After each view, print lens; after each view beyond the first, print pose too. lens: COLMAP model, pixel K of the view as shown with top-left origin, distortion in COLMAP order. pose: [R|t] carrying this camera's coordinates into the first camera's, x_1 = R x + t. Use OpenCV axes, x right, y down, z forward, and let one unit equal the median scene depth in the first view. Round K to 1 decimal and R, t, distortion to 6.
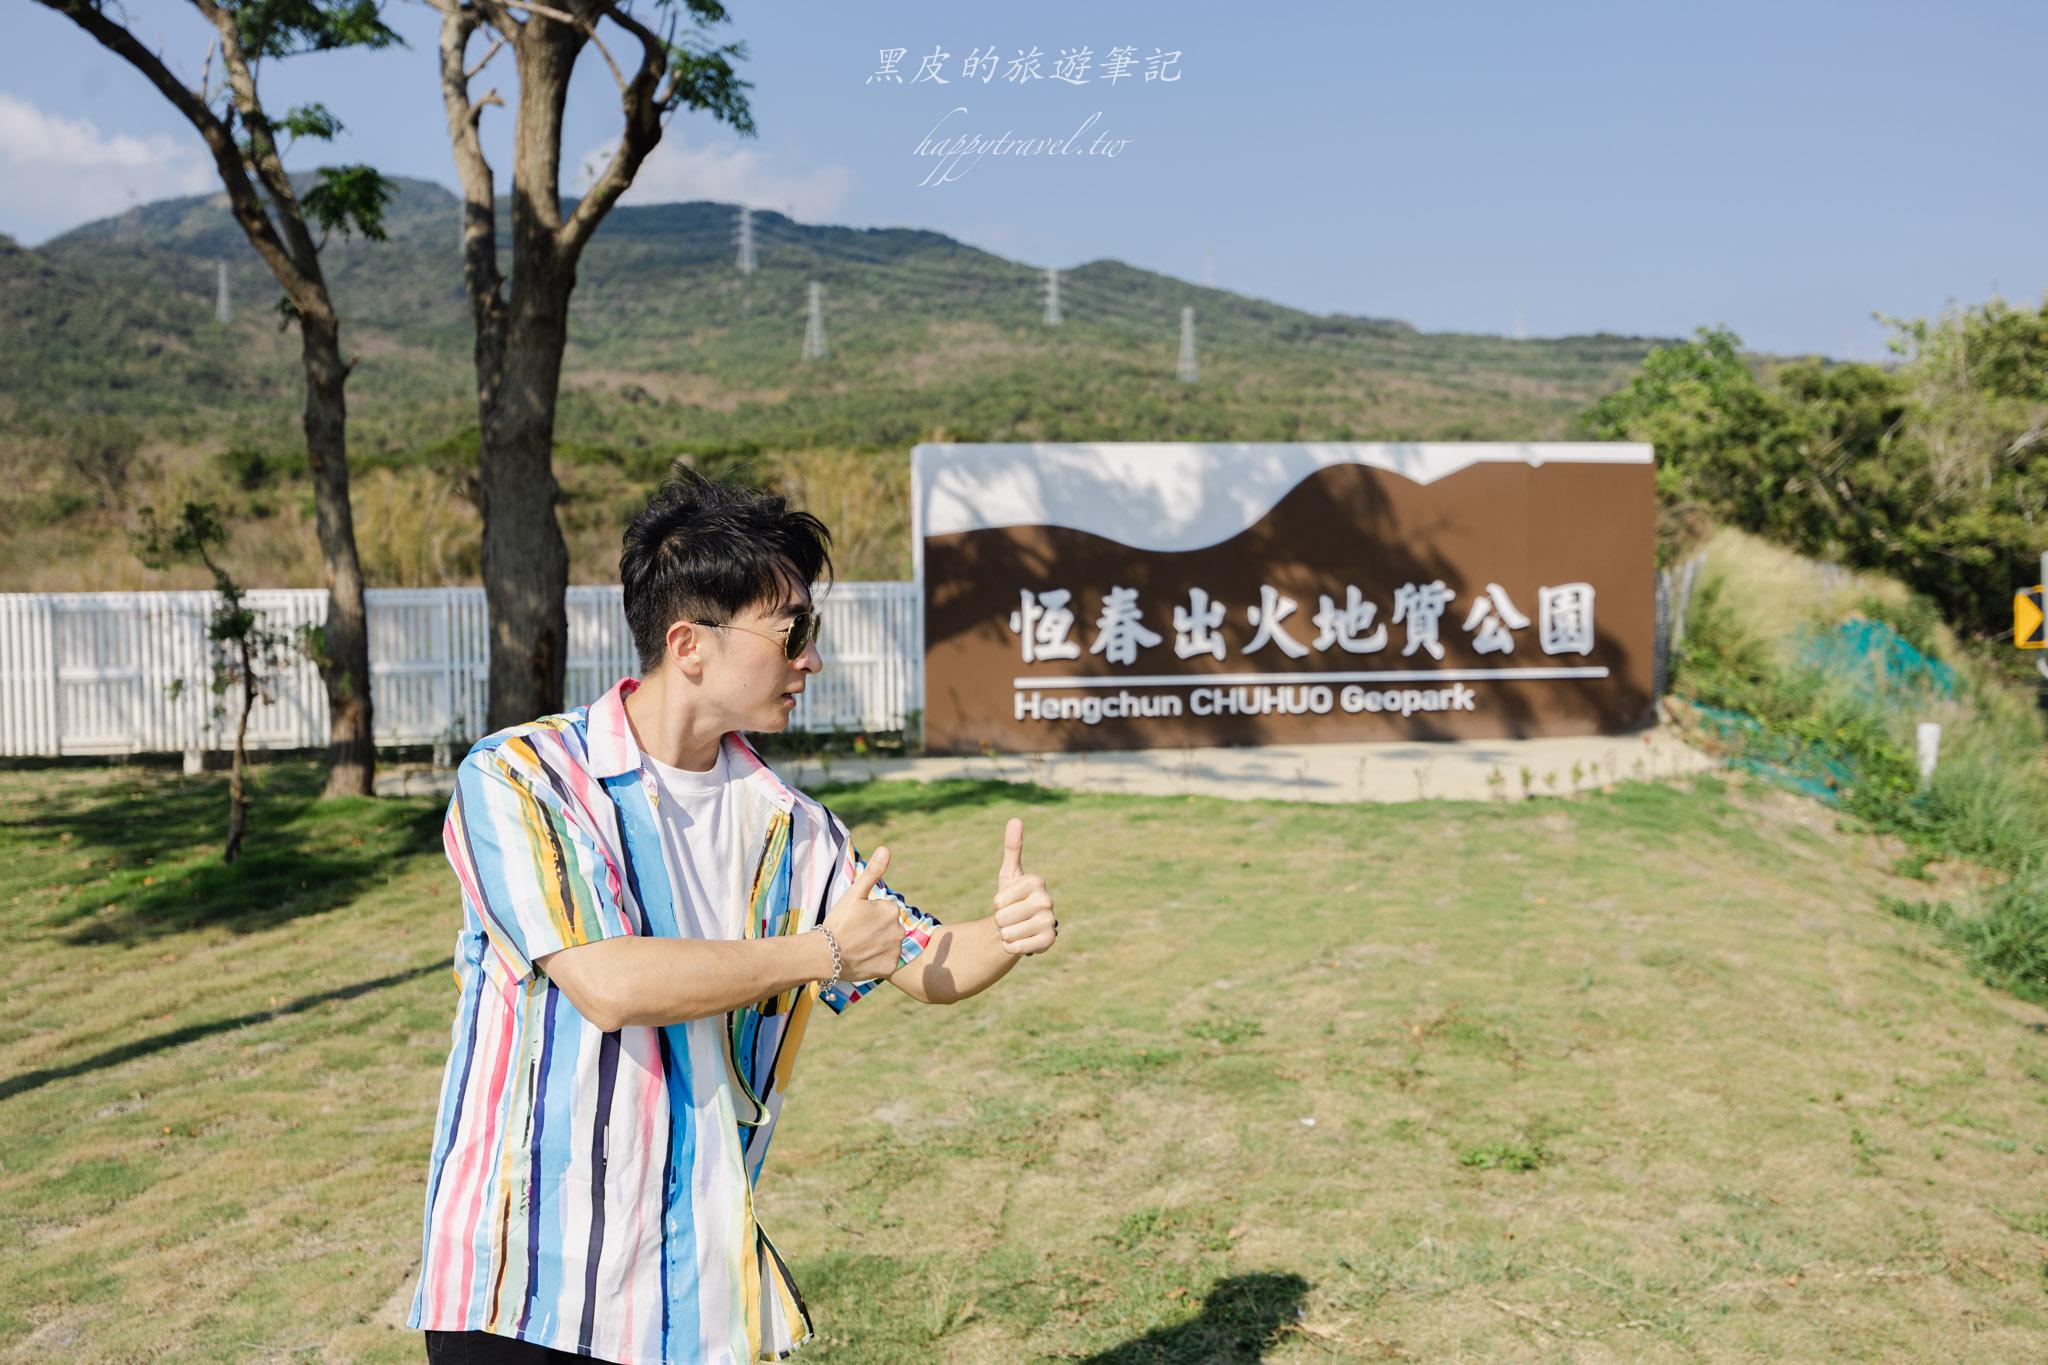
lens RADIAL K [[1926.2, 0, 1024.0], [0, 1926.2, 682.5], [0, 0, 1]] dist [0.009321, -0.011610]
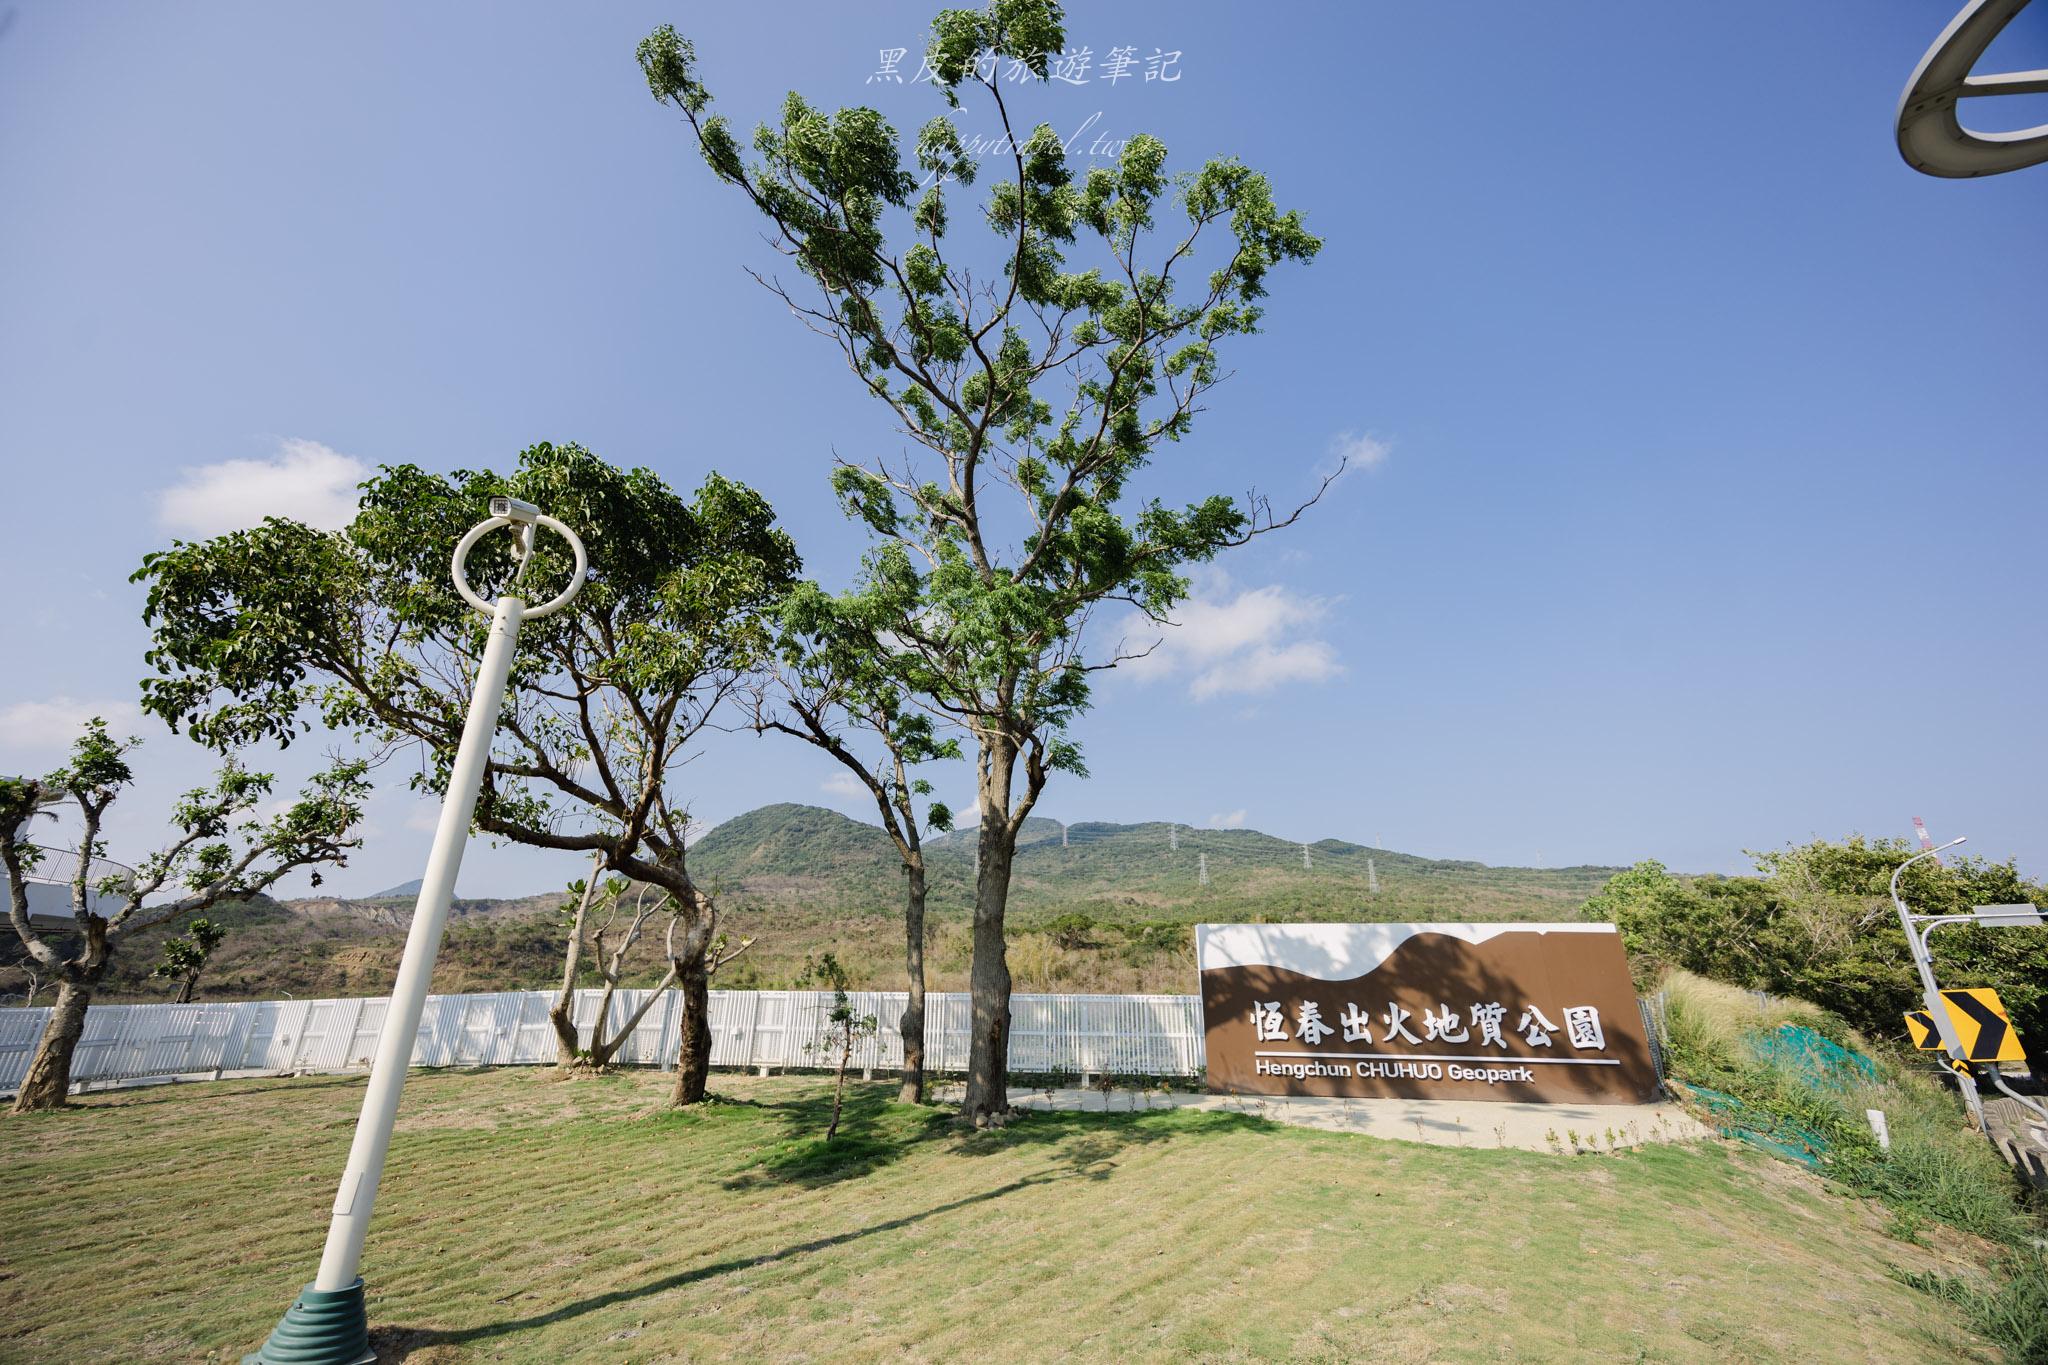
lens RADIAL K [[773.6, 0, 1022.1], [0, 773.6, 678.9], [0, 0, 1]] dist [-0.003390, -0.000375]
pose [[0.945546, -0.099594, -0.309877, 0.050757], [-0.038001, 0.911747, -0.408991, -0.015853], [0.323263, 0.398496, 0.858314, 0.116479]]
